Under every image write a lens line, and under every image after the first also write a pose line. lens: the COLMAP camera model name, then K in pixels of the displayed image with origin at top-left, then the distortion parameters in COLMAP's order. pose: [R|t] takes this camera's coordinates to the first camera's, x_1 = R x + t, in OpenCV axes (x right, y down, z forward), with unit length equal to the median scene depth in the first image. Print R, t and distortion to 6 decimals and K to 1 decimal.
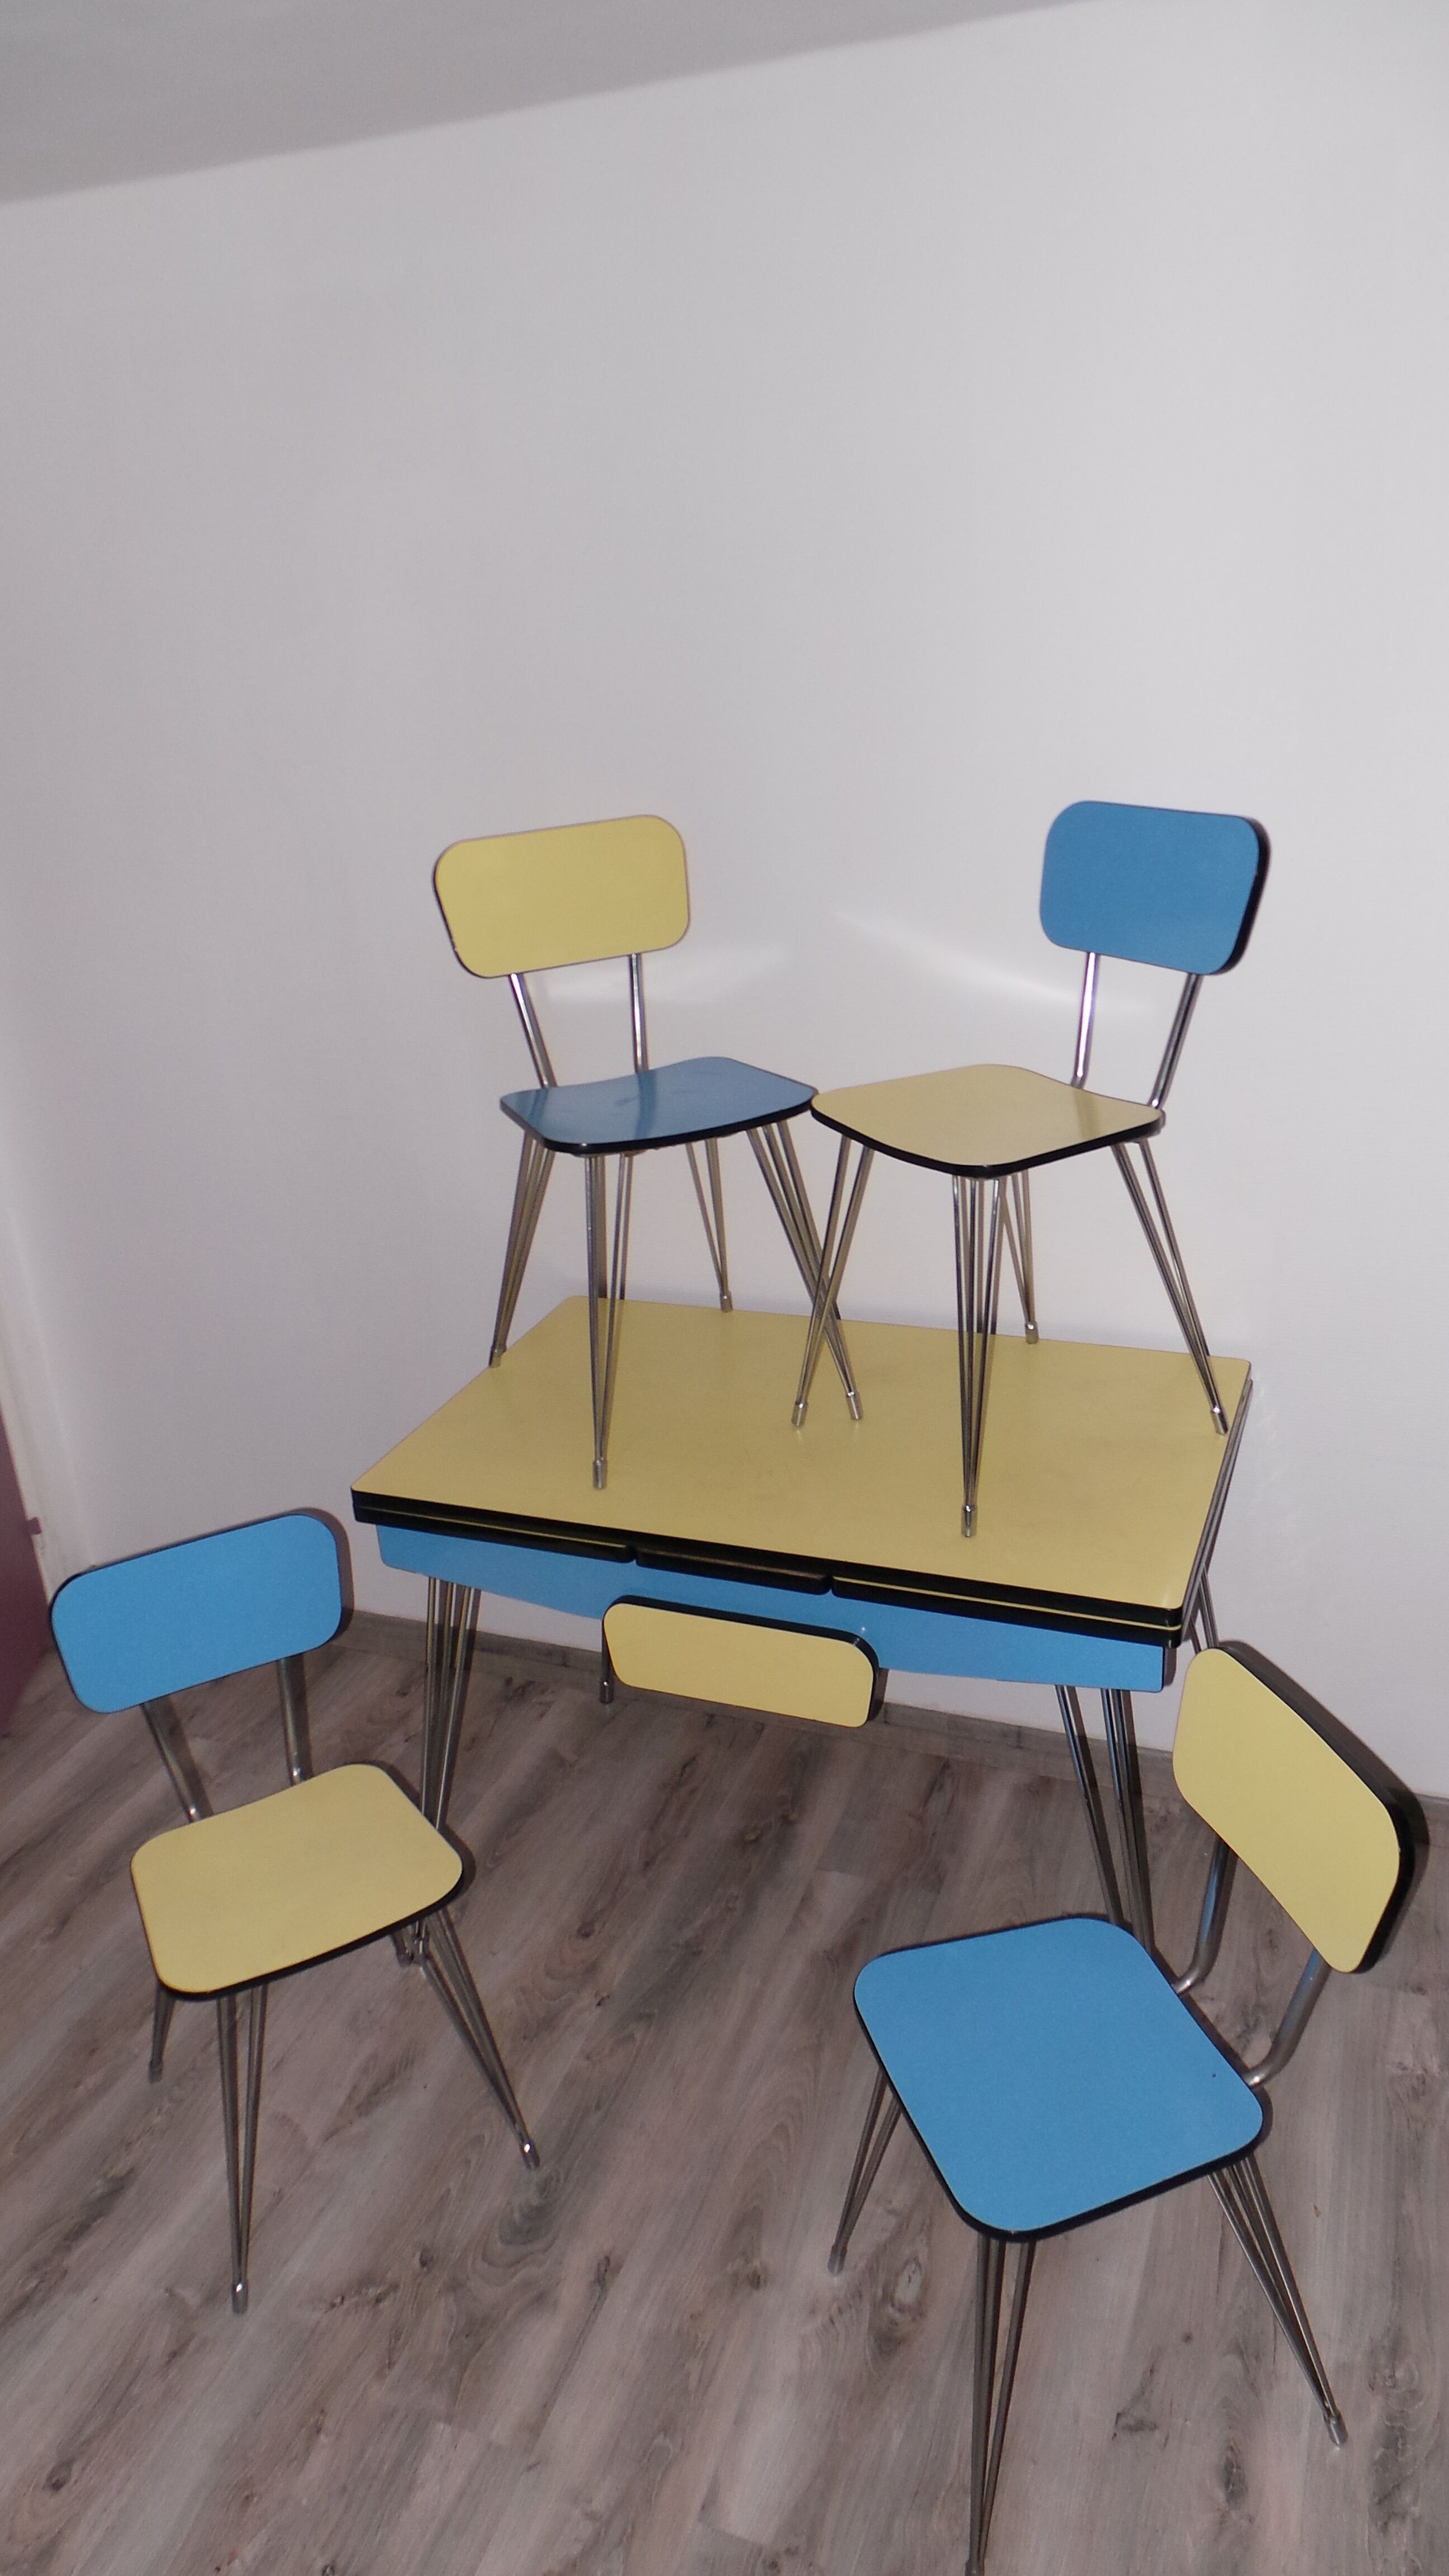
lens RADIAL K [[1808.2, 0, 714.1], [0, 1808.2, 1299.5], [0, 0, 1]] dist [0.005618, 0.008423]
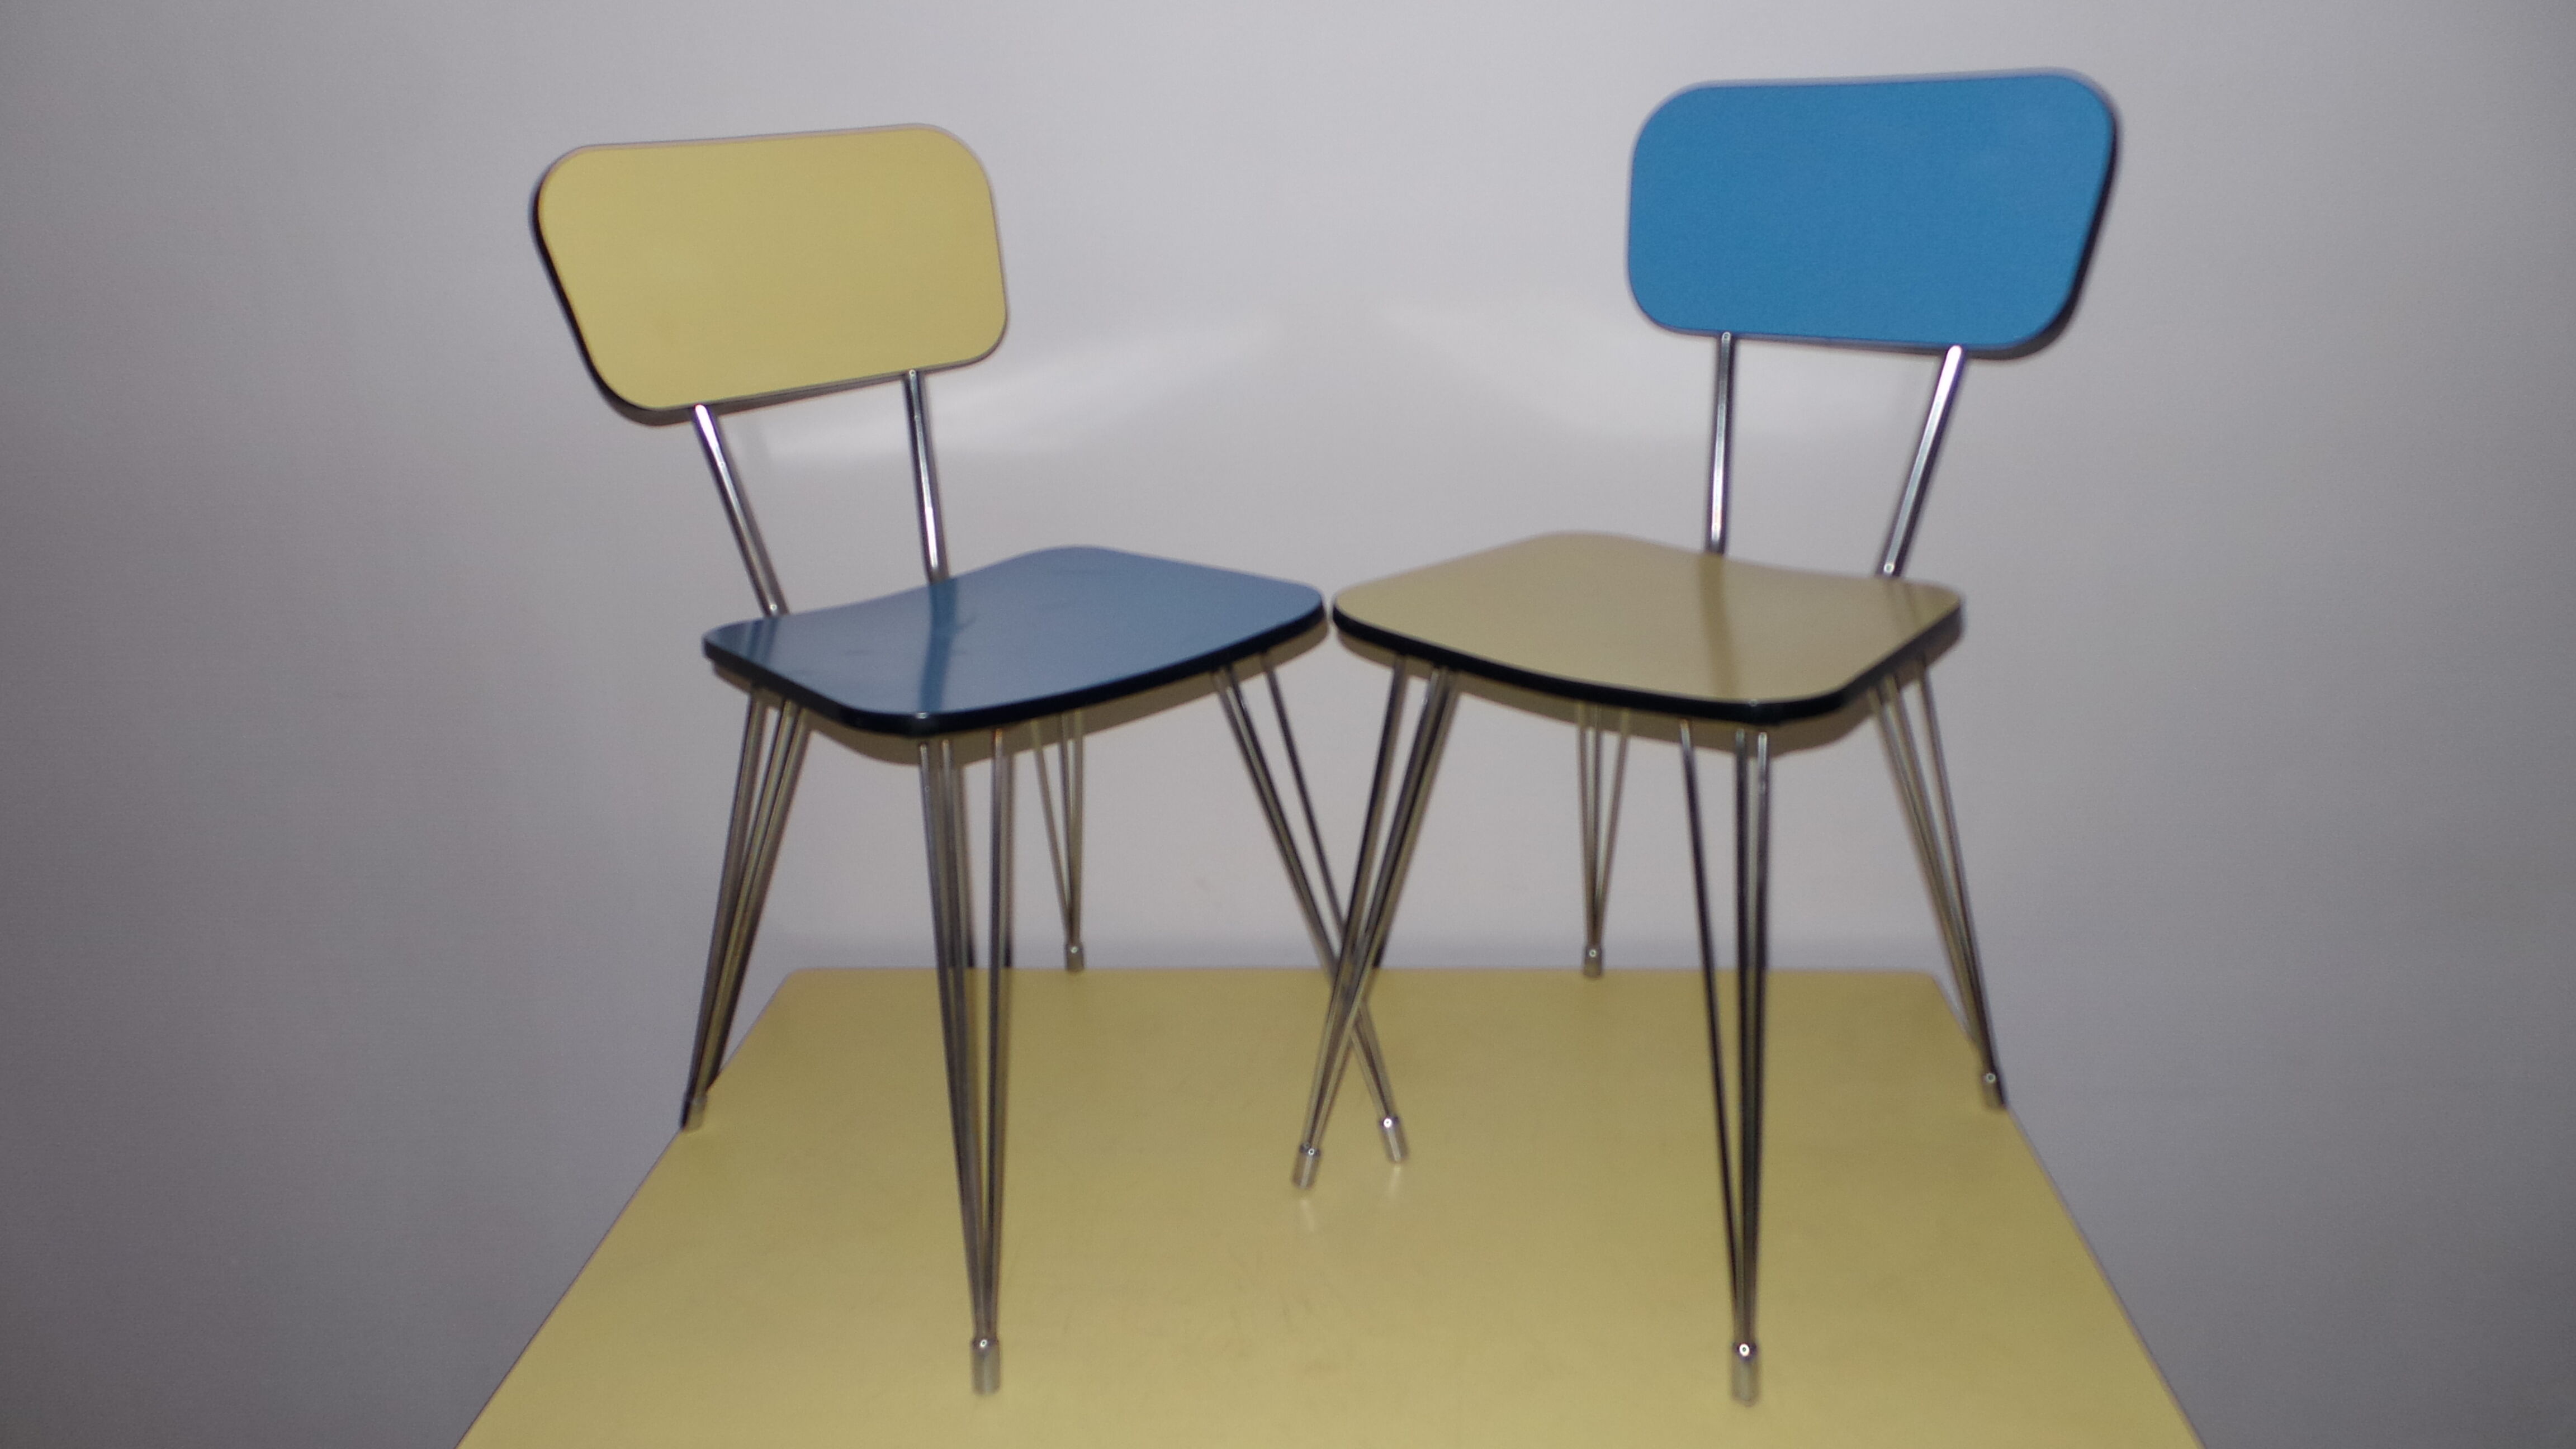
lens RADIAL K [[1808.2, 0, 1293.4], [0, 1808.2, 721.6], [0, 0, 1]] dist [0.005618, 0.008423]
pose [[0.951292, -0.072584, 0.299627, -0.109728], [0.091249, 0.994634, -0.048762, -0.044855], [-0.294479, 0.073727, 0.952810, 0.437595]]
